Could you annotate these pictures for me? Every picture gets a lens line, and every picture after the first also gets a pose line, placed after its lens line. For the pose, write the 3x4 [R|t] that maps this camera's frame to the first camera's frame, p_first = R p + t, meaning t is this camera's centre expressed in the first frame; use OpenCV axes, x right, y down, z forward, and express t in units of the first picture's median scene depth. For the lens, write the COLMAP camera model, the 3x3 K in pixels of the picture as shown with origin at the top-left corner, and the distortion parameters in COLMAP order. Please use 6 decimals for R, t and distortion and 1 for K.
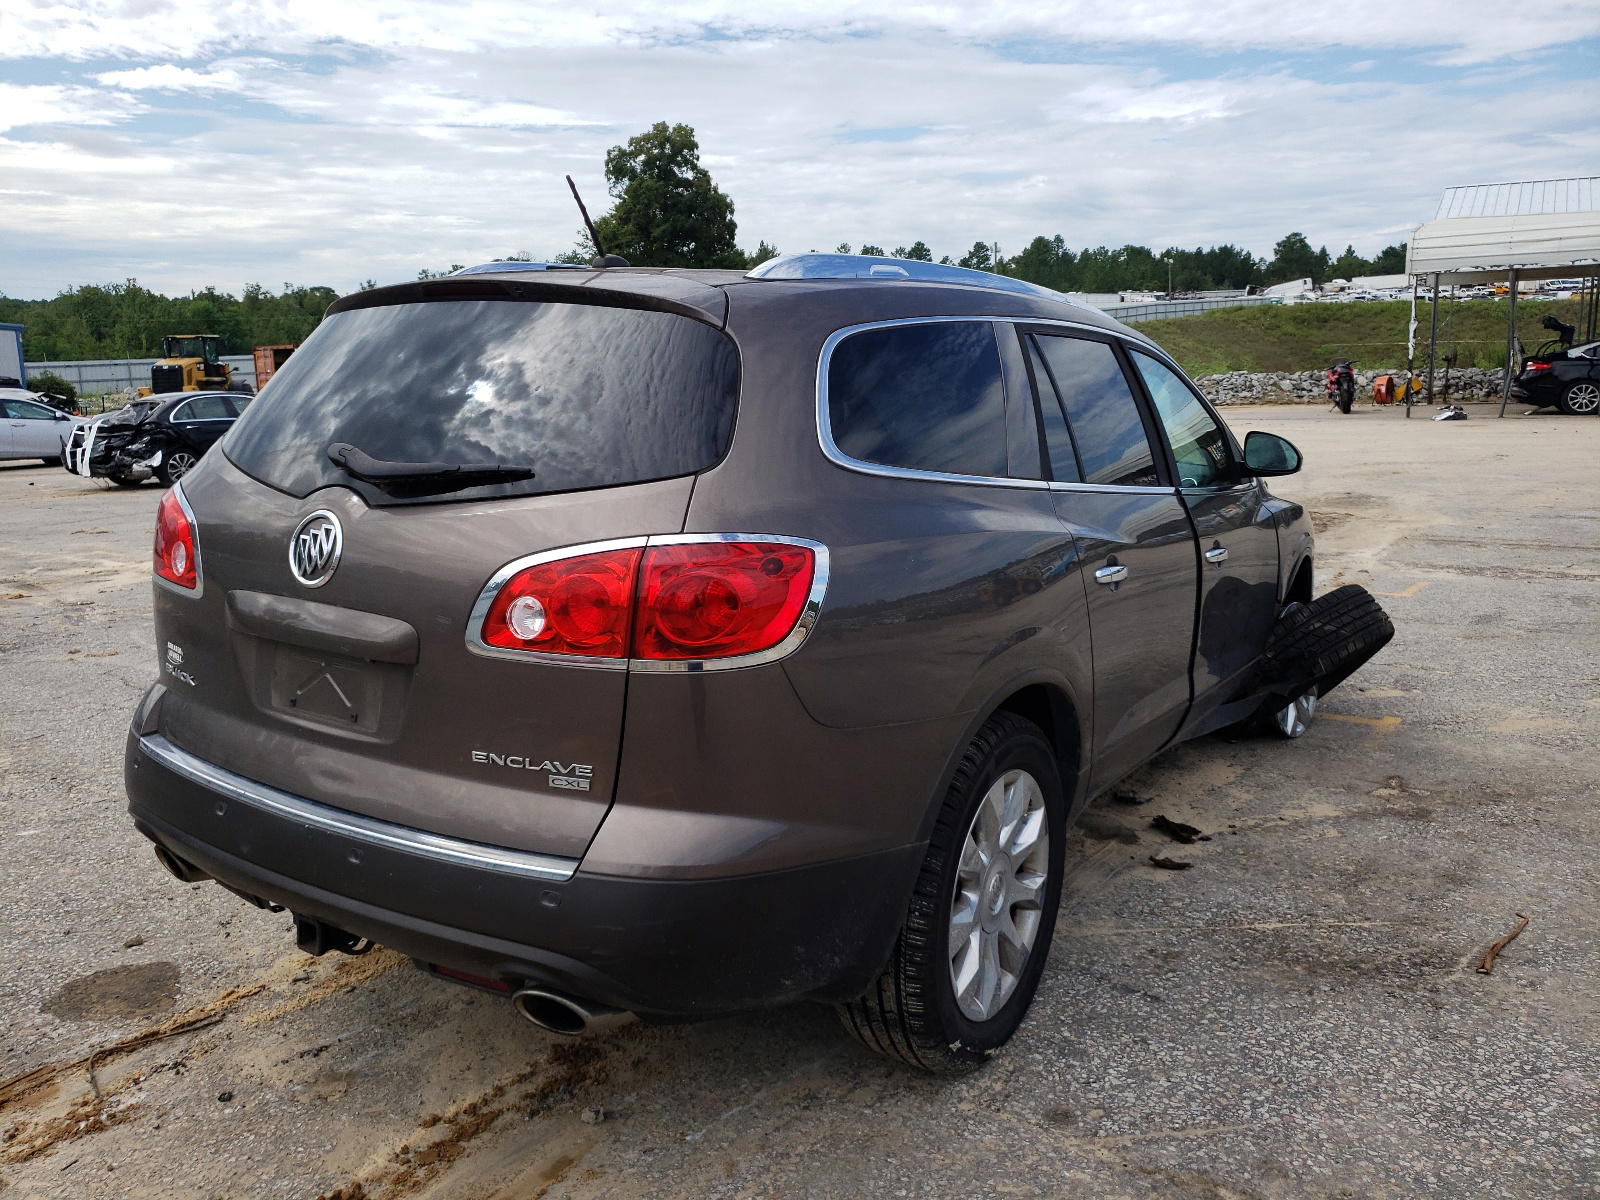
lens RADIAL K [[1284.4, 0, 800.0], [0, 1284.4, 600.0], [0, 0, 1]] dist [0.016180, 0.009712]
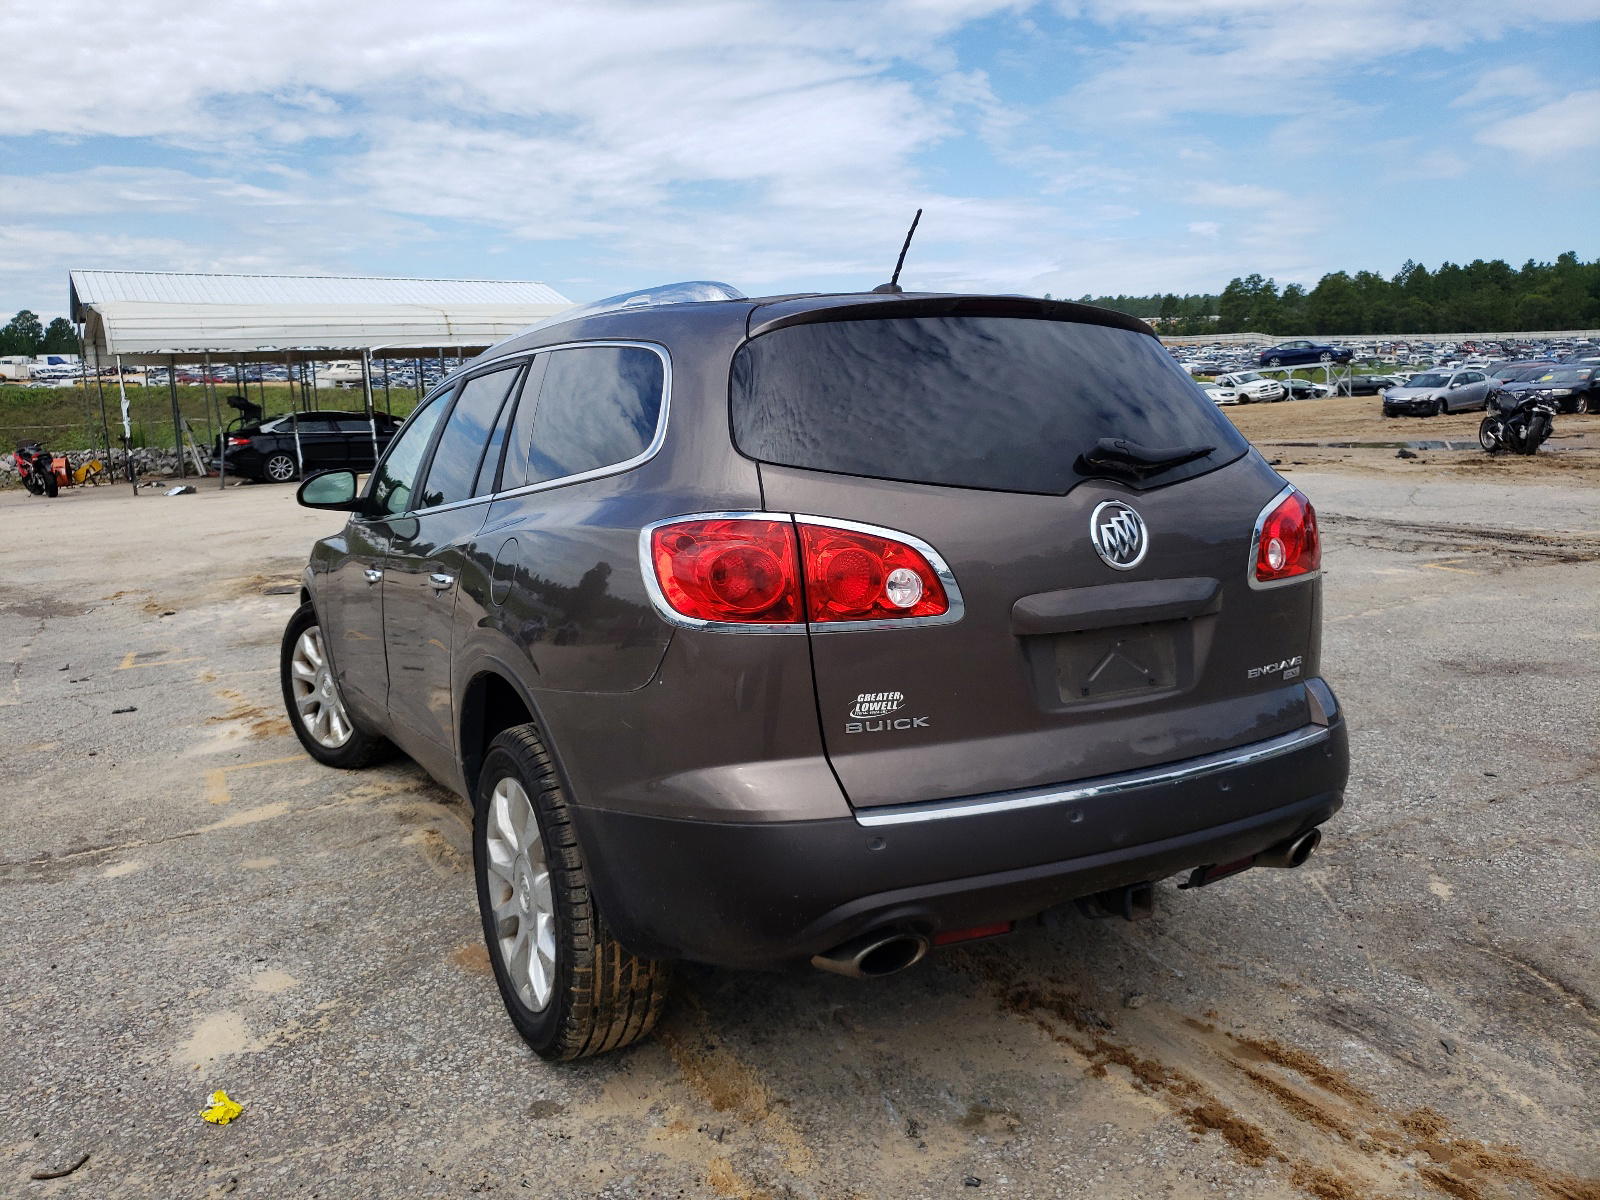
lens RADIAL K [[1284.4, 0, 800.0], [0, 1284.4, 600.0], [0, 0, 1]] dist [0.016180, 0.009712]
pose [[0.450566, -0.140046, 0.881690, -0.205536], [0.199918, 0.978365, 0.053238, -0.013790], [-0.870071, 0.152278, 0.468816, 0.104117]]
